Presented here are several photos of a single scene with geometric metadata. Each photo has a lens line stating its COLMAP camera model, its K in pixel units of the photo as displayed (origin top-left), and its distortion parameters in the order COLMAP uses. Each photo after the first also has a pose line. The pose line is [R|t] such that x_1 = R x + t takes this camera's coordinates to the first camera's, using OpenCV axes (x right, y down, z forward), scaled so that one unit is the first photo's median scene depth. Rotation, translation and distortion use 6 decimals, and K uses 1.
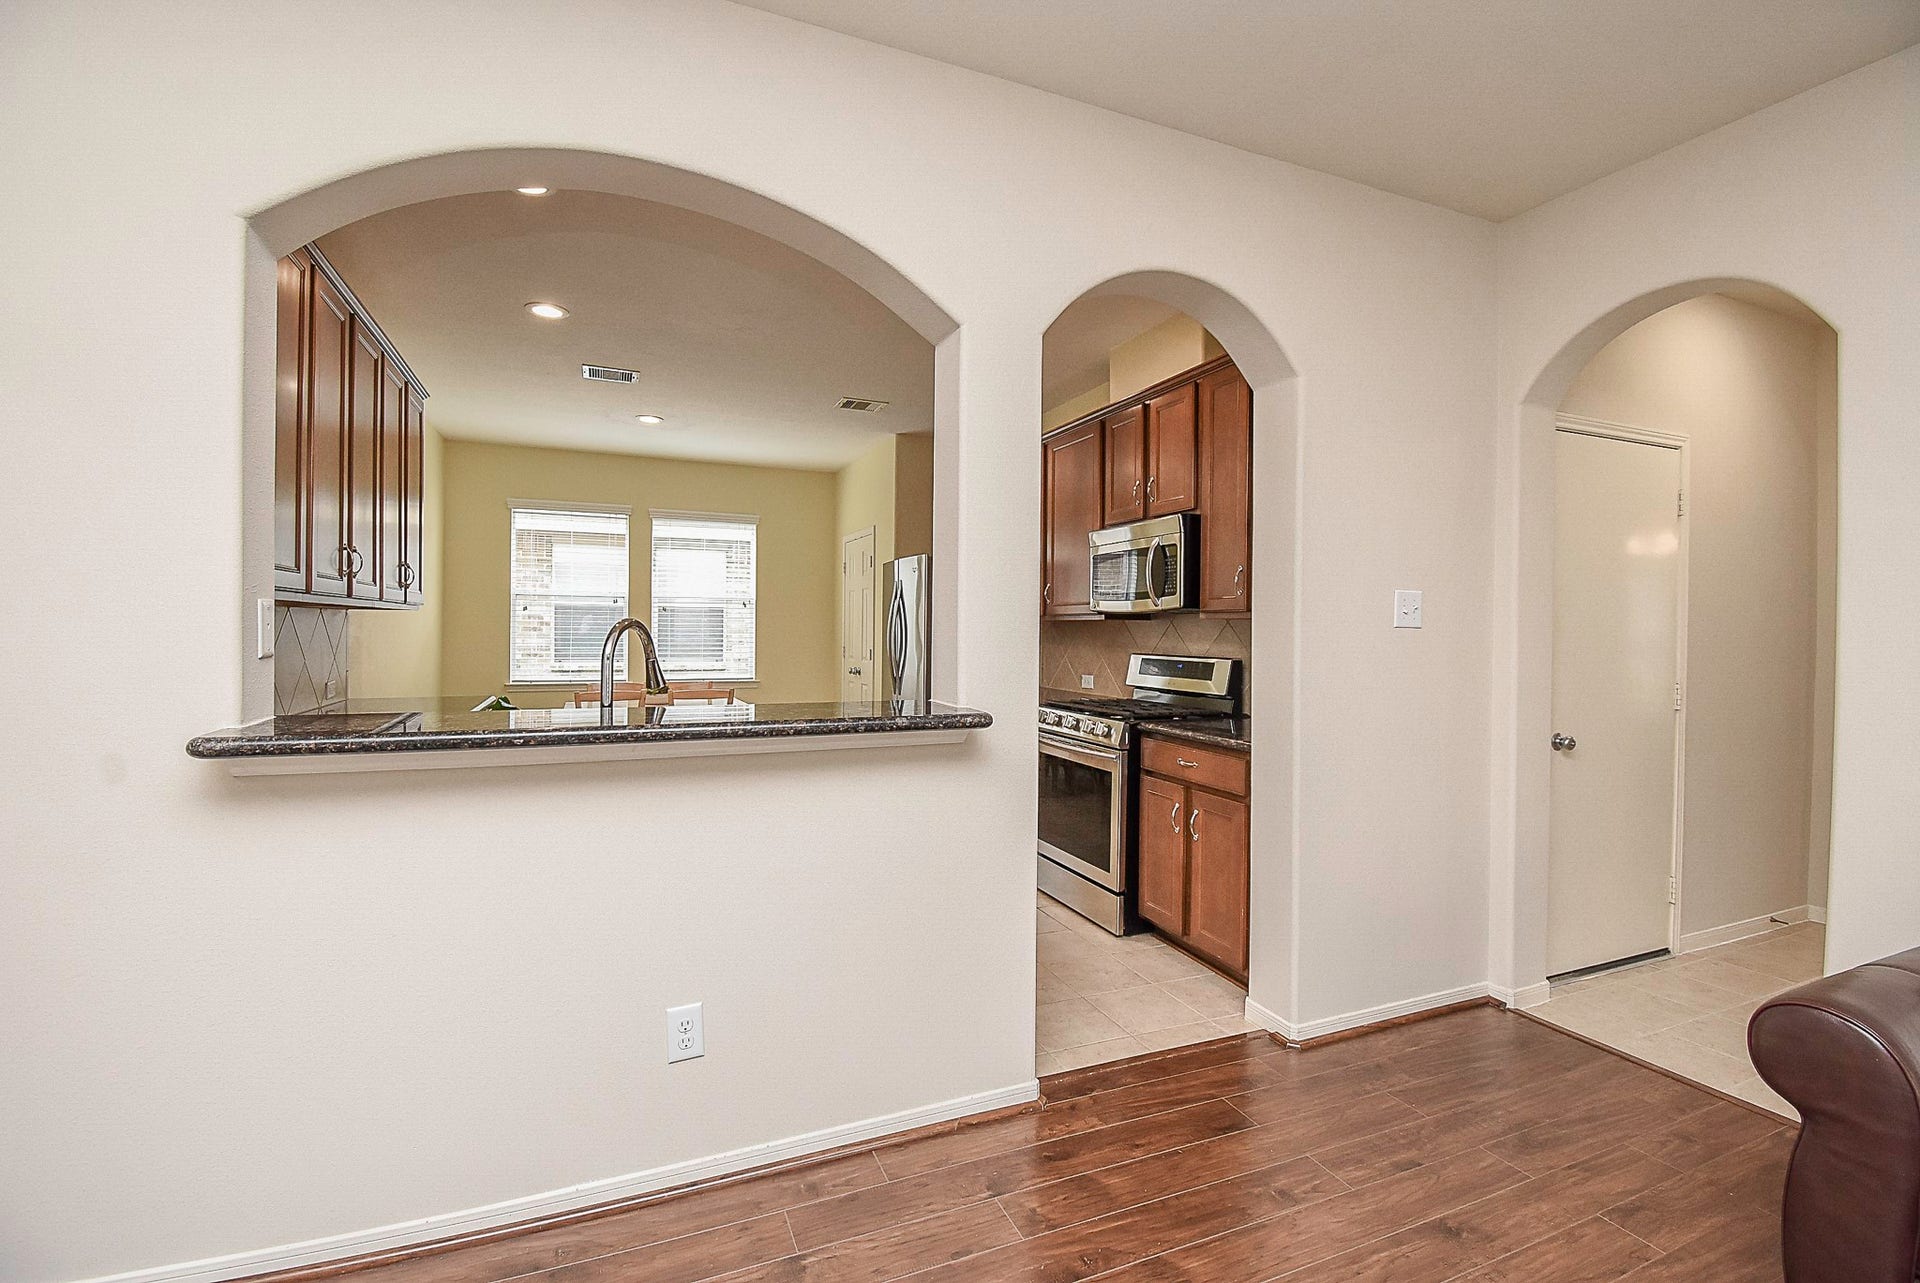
lens RADIAL K [[848.9, 0, 969.2], [0, 848.9, 631.0], [0, 0, 1]] dist [0.008915, -0.017655]
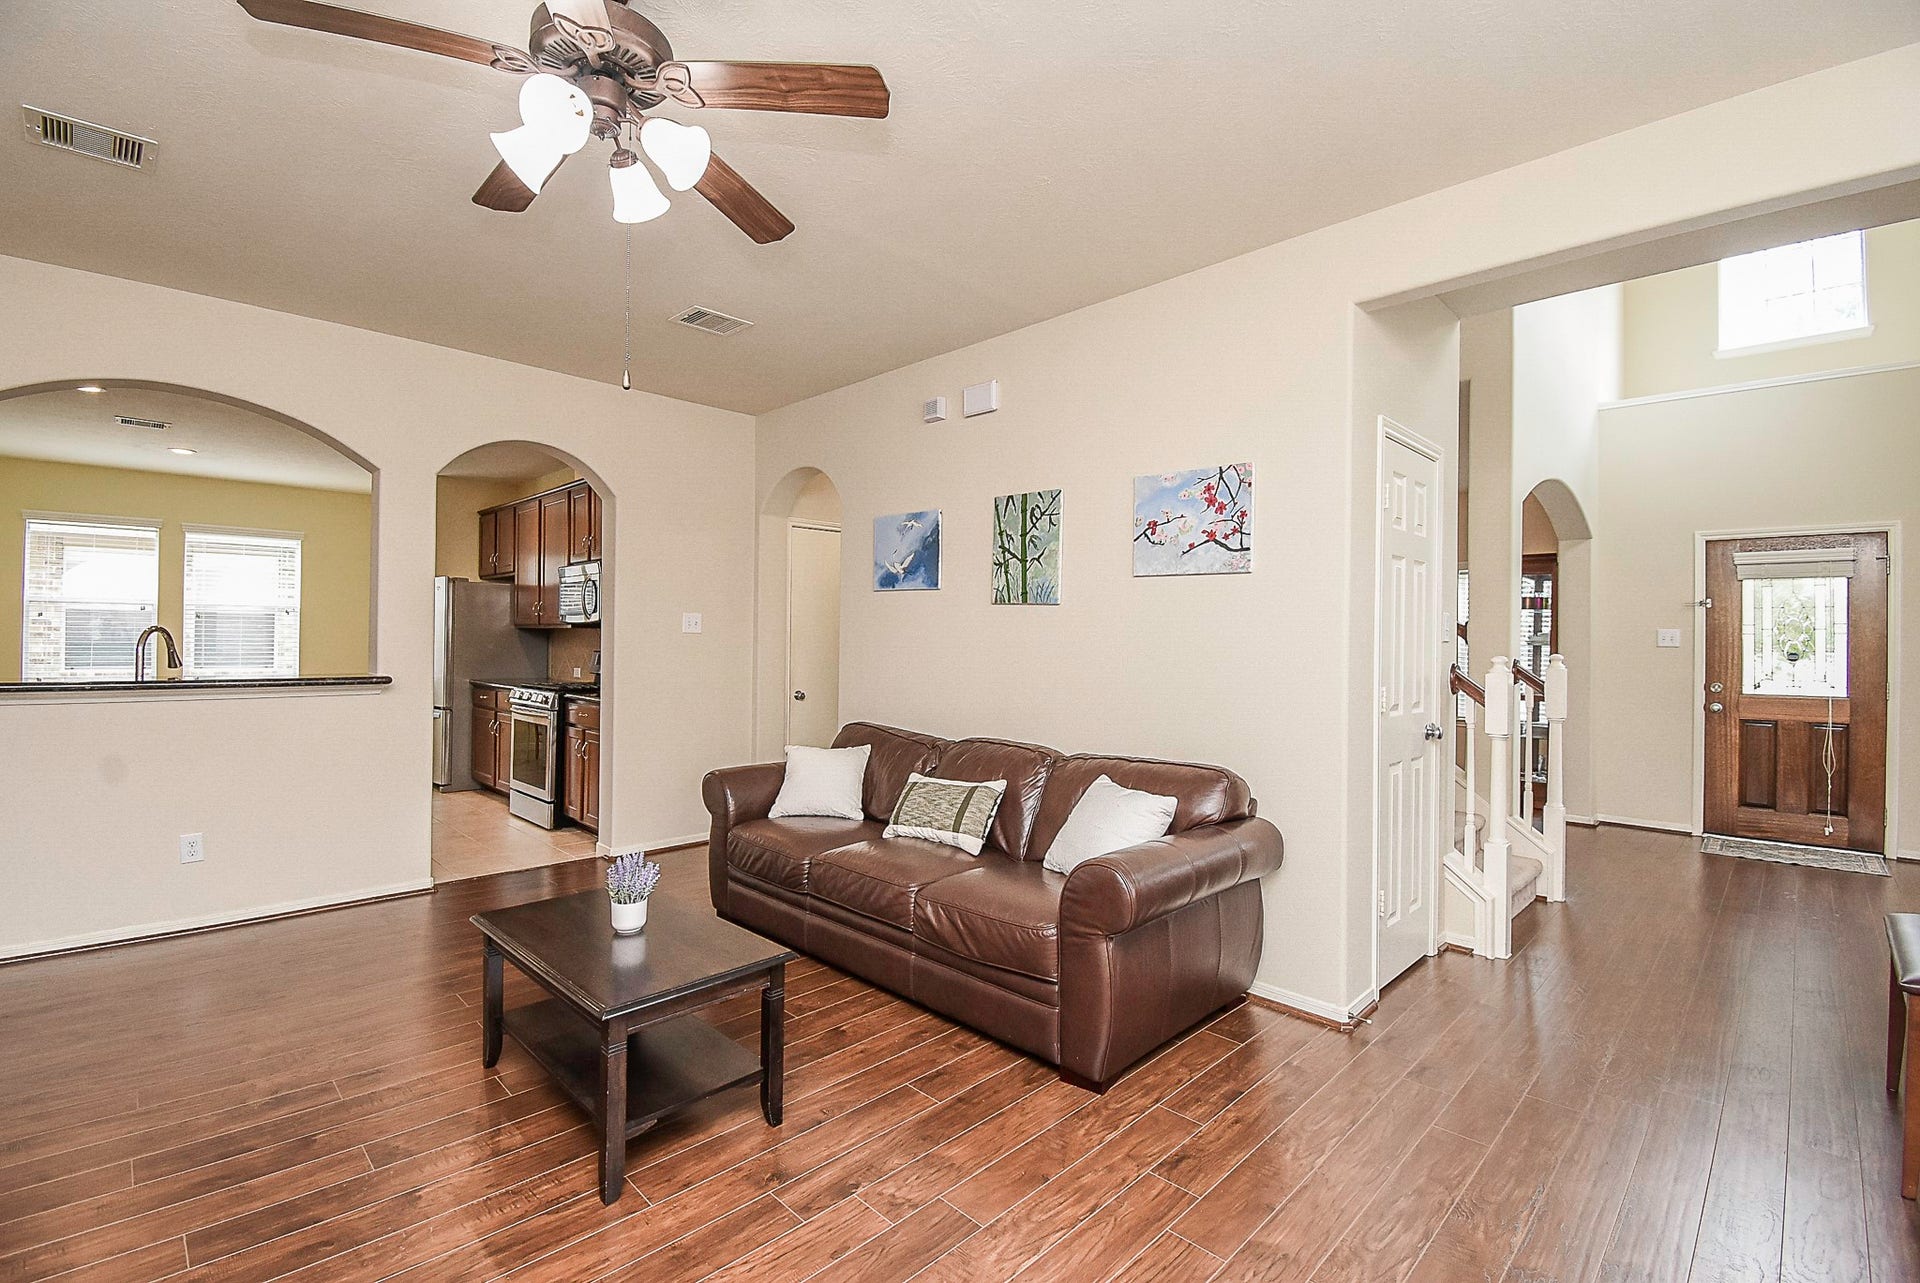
lens RADIAL K [[848.9, 0, 963.5], [0, 848.9, 633.5], [0, 0, 1]] dist [0.008915, -0.017655]
pose [[0.928848, 0.002304, 0.370455, 0.259700], [0.000360, 0.999975, -0.007123, 0.007552], [-0.370462, 0.006750, 0.928823, -0.634658]]
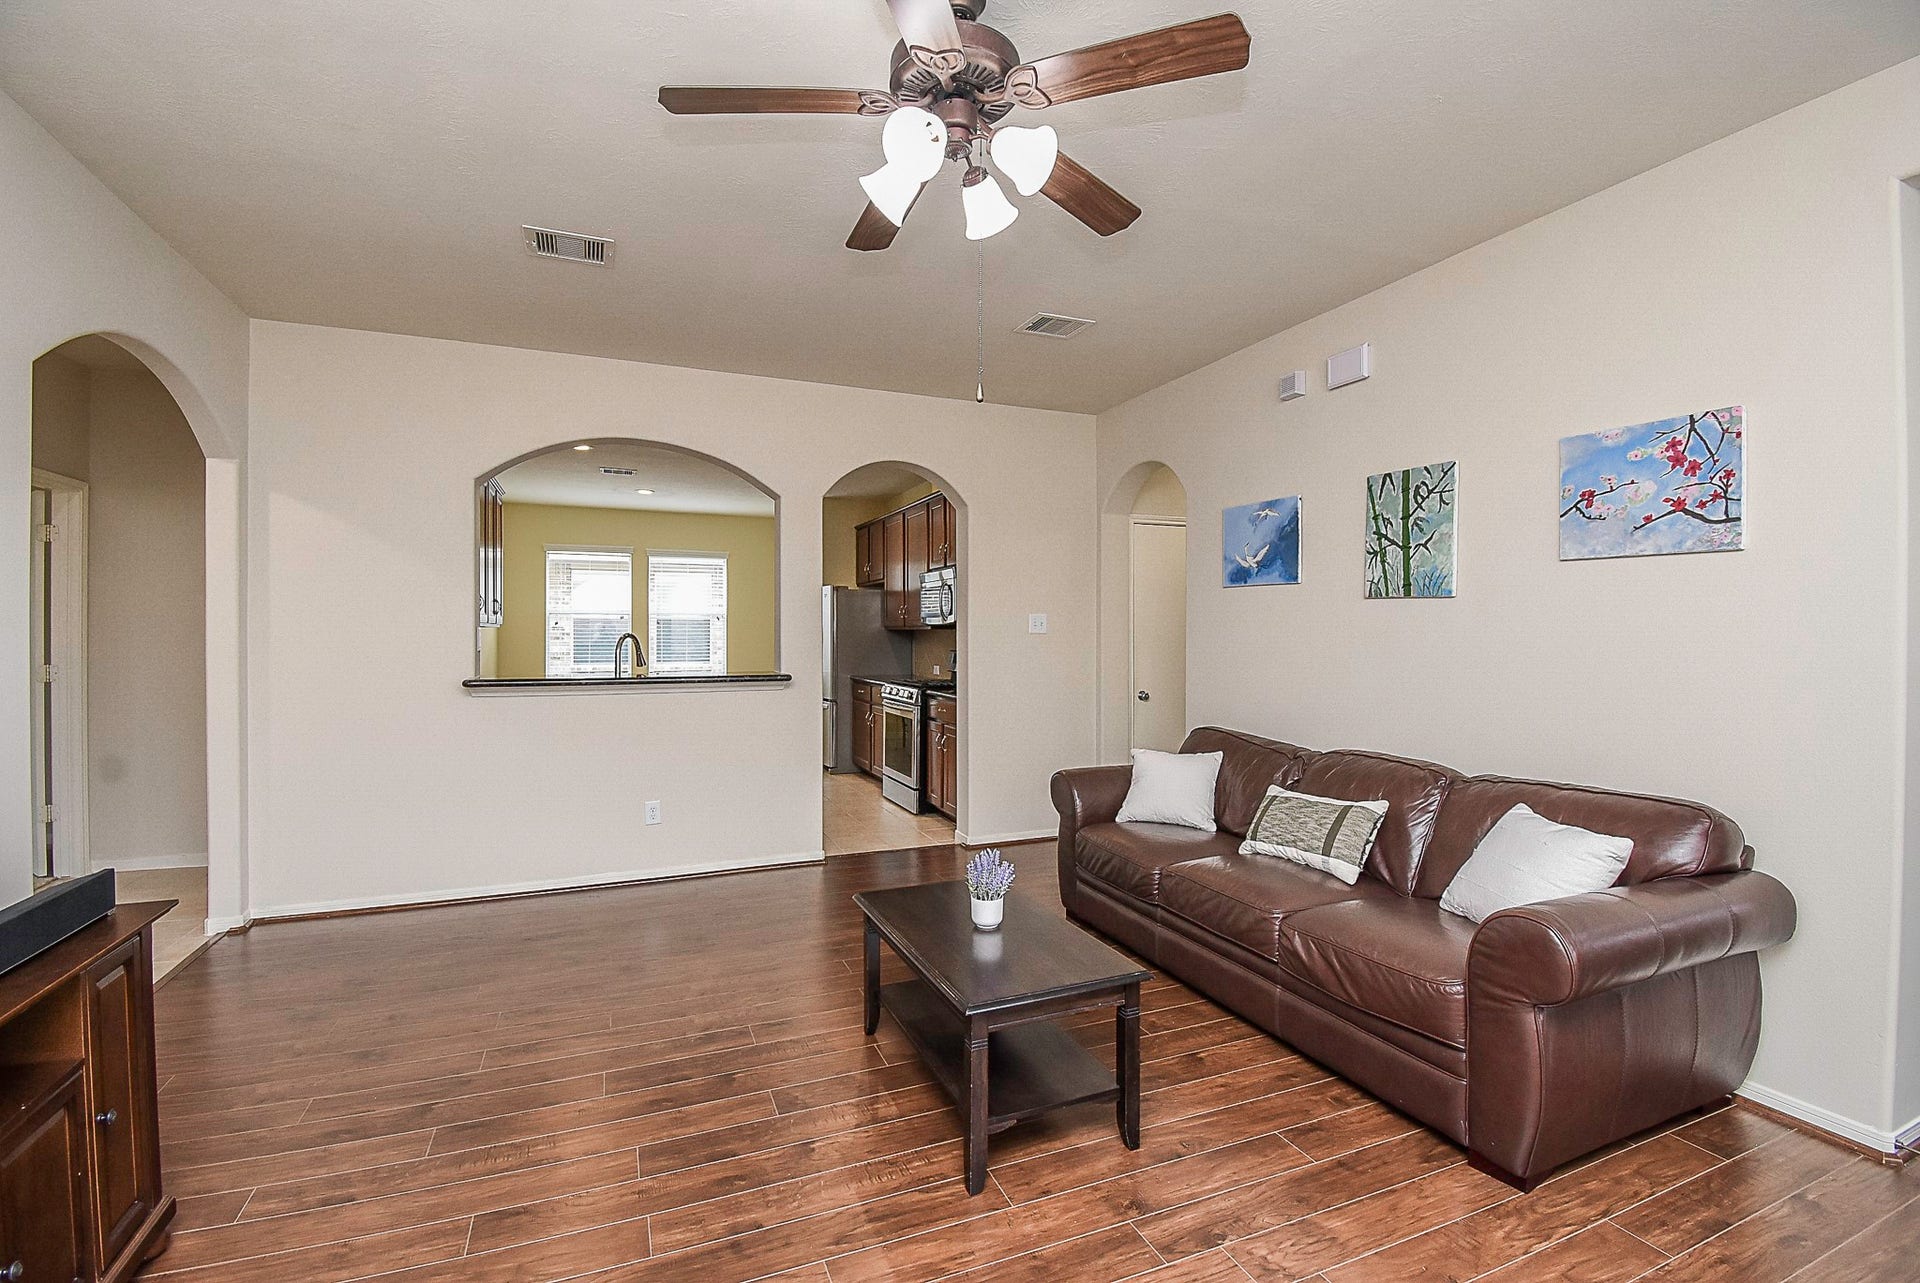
lens RADIAL K [[848.9, 0, 959.9], [0, 848.9, 631.3], [0, 0, 1]] dist [0.008915, -0.017655]
pose [[0.999803, -0.009497, -0.017441, 0.255997], [0.009381, 0.999933, -0.006745, 0.002343], [0.017504, 0.006580, 0.999825, -0.609846]]
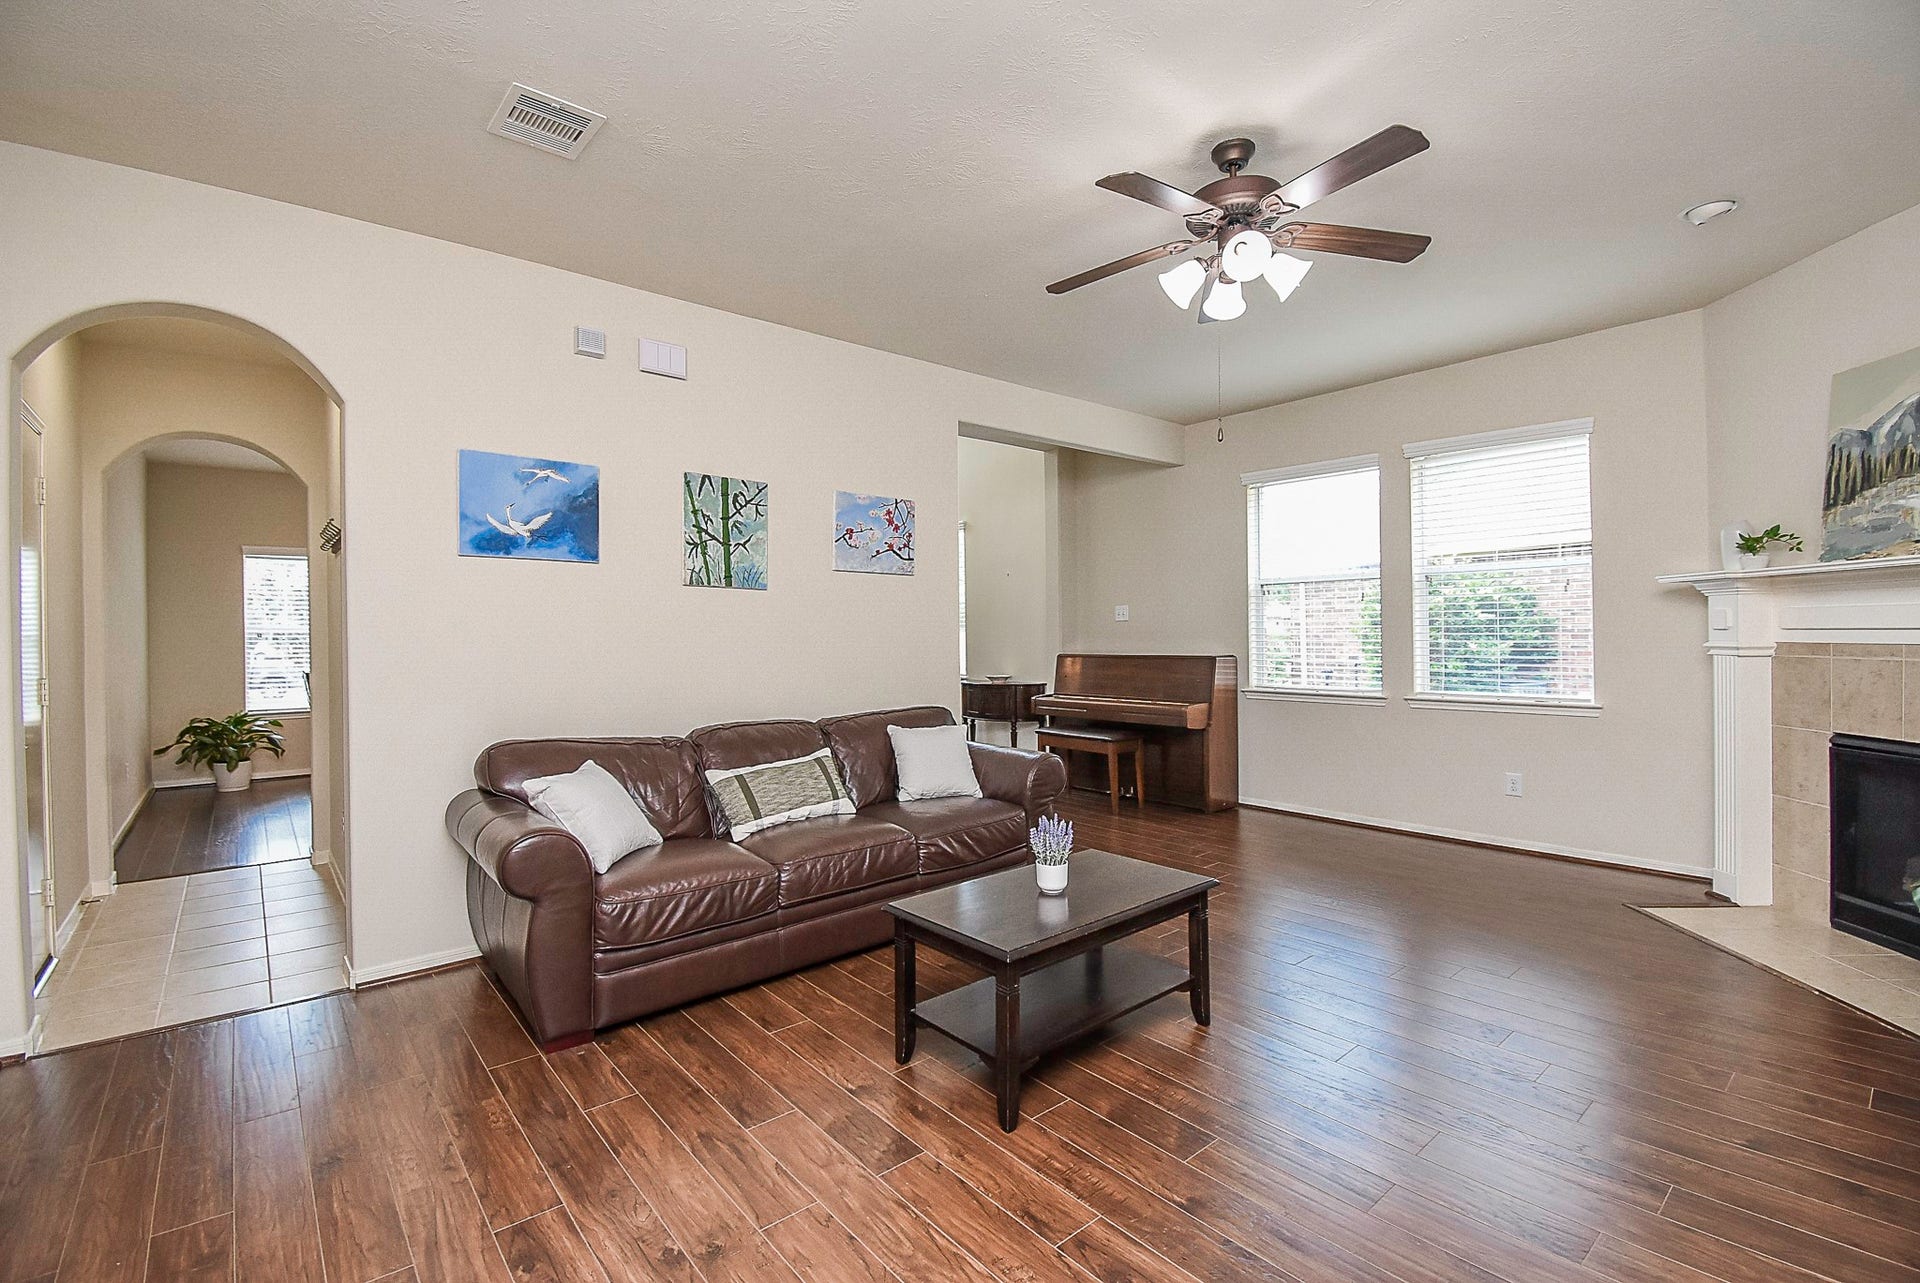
lens RADIAL K [[848.9, 0, 954.5], [0, 848.9, 629.1], [0, 0, 1]] dist [0.008915, -0.017655]
pose [[-0.295100, -0.005362, 0.955451, -0.280842], [0.012720, 0.999874, 0.009540, 0.008880], [-0.955382, 0.014969, -0.294994, 0.204326]]
